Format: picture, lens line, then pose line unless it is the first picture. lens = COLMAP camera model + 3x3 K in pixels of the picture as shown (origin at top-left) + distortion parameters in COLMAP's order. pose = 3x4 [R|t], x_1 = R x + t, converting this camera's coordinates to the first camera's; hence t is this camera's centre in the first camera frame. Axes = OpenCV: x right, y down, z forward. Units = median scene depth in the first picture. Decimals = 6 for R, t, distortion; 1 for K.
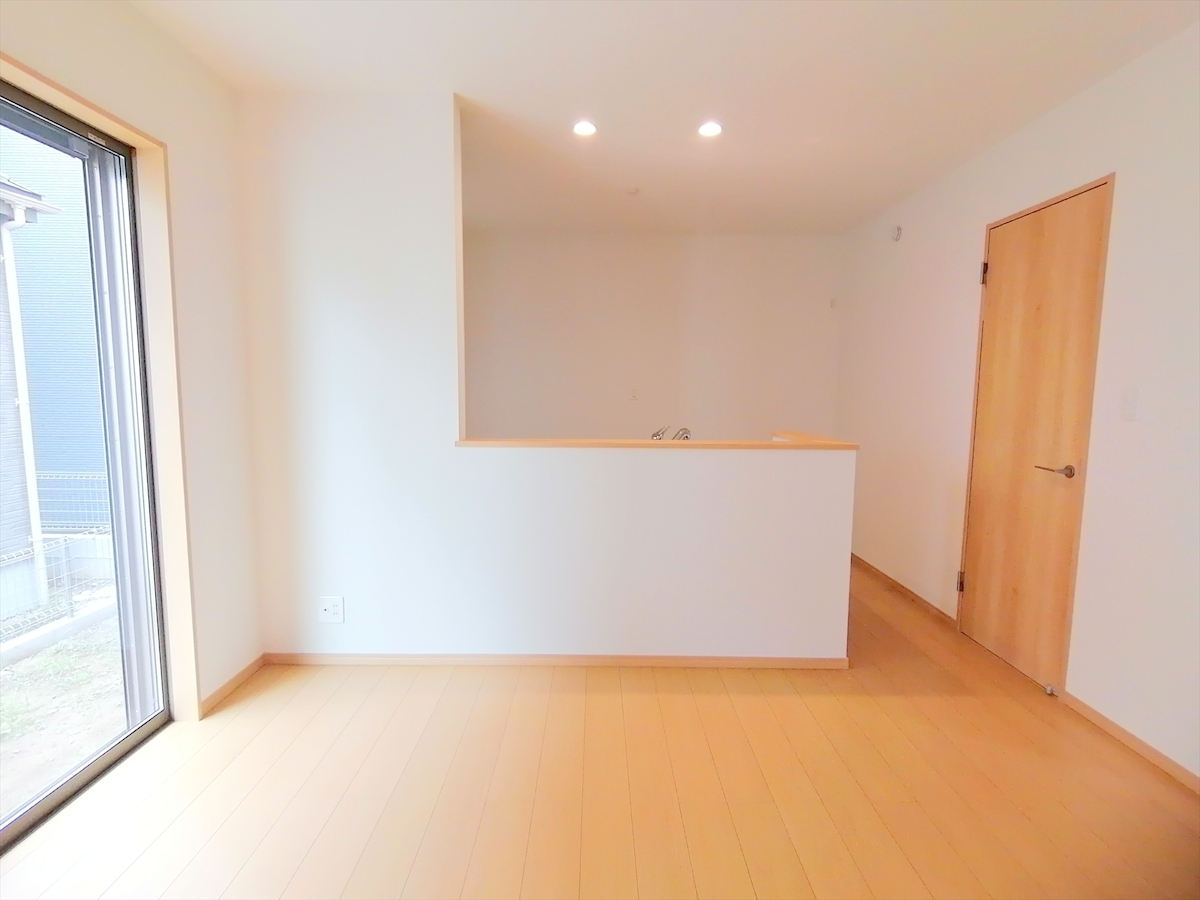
lens RADIAL K [[593.9, 0, 596.4], [0, 593.9, 452.4], [0, 0, 1]] dist [0.002525, -0.011871]
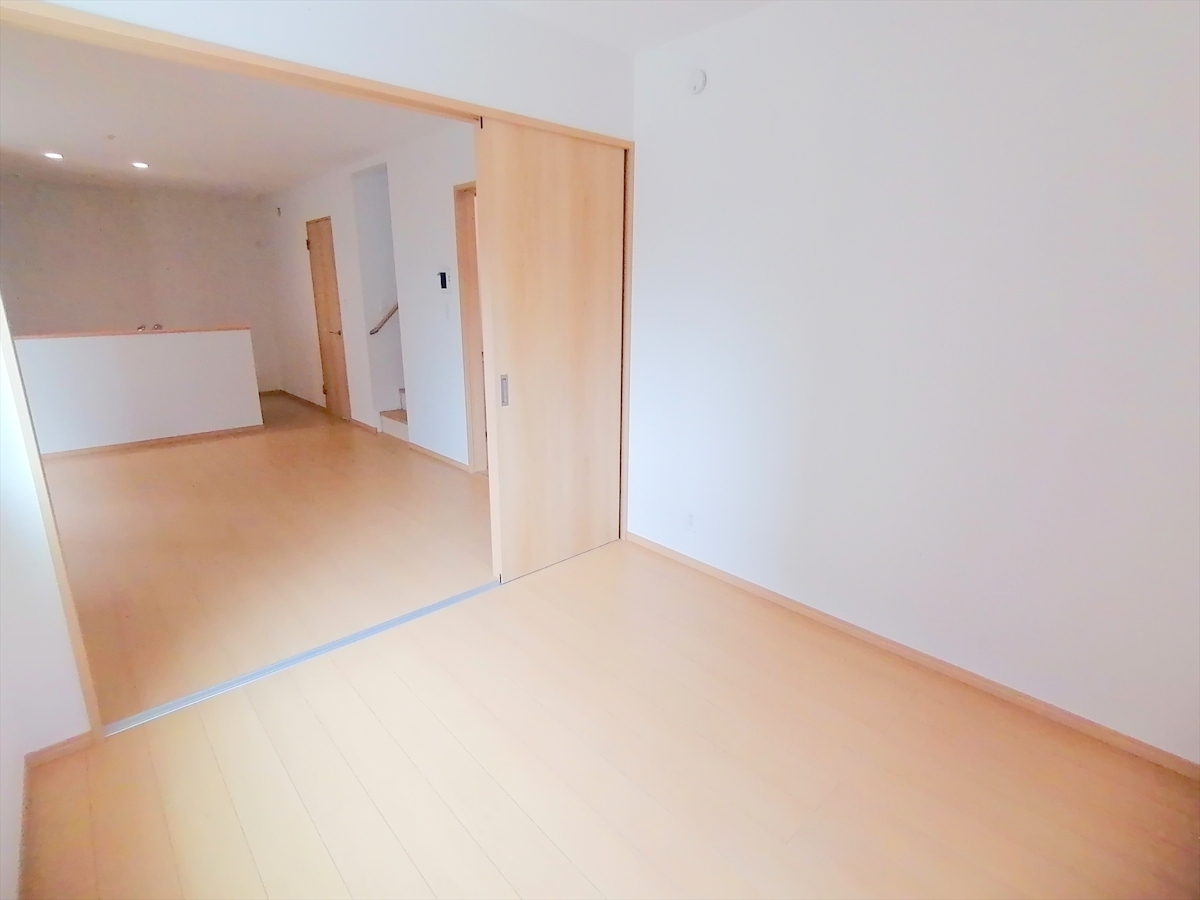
lens RADIAL K [[593.9, 0, 590.1], [0, 593.9, 450.4], [0, 0, 1]] dist [0.002525, -0.011871]
pose [[0.742691, -0.182260, 0.644353, -0.131168], [0.075203, 0.978861, 0.190197, 0.110212], [-0.665398, -0.092800, 0.740698, -1.504987]]
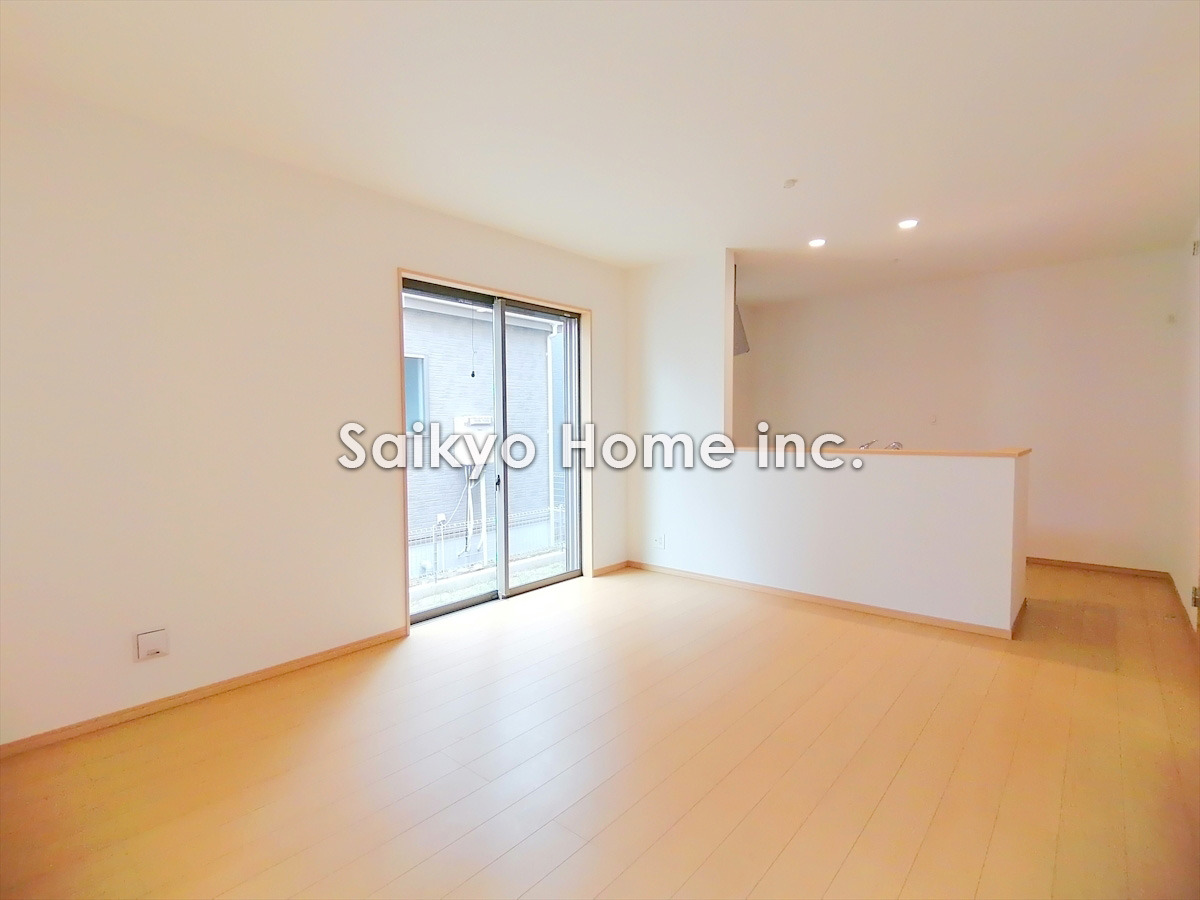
lens RADIAL K [[593.9, 0, 589.5], [0, 593.9, 457.5], [0, 0, 1]] dist [0.002525, -0.011871]
pose [[0.746715, 0.019707, -0.664852, 0.578415], [-0.057042, 0.997776, -0.034490, 0.086349], [0.662694, 0.063678, 0.746178, -0.486459]]
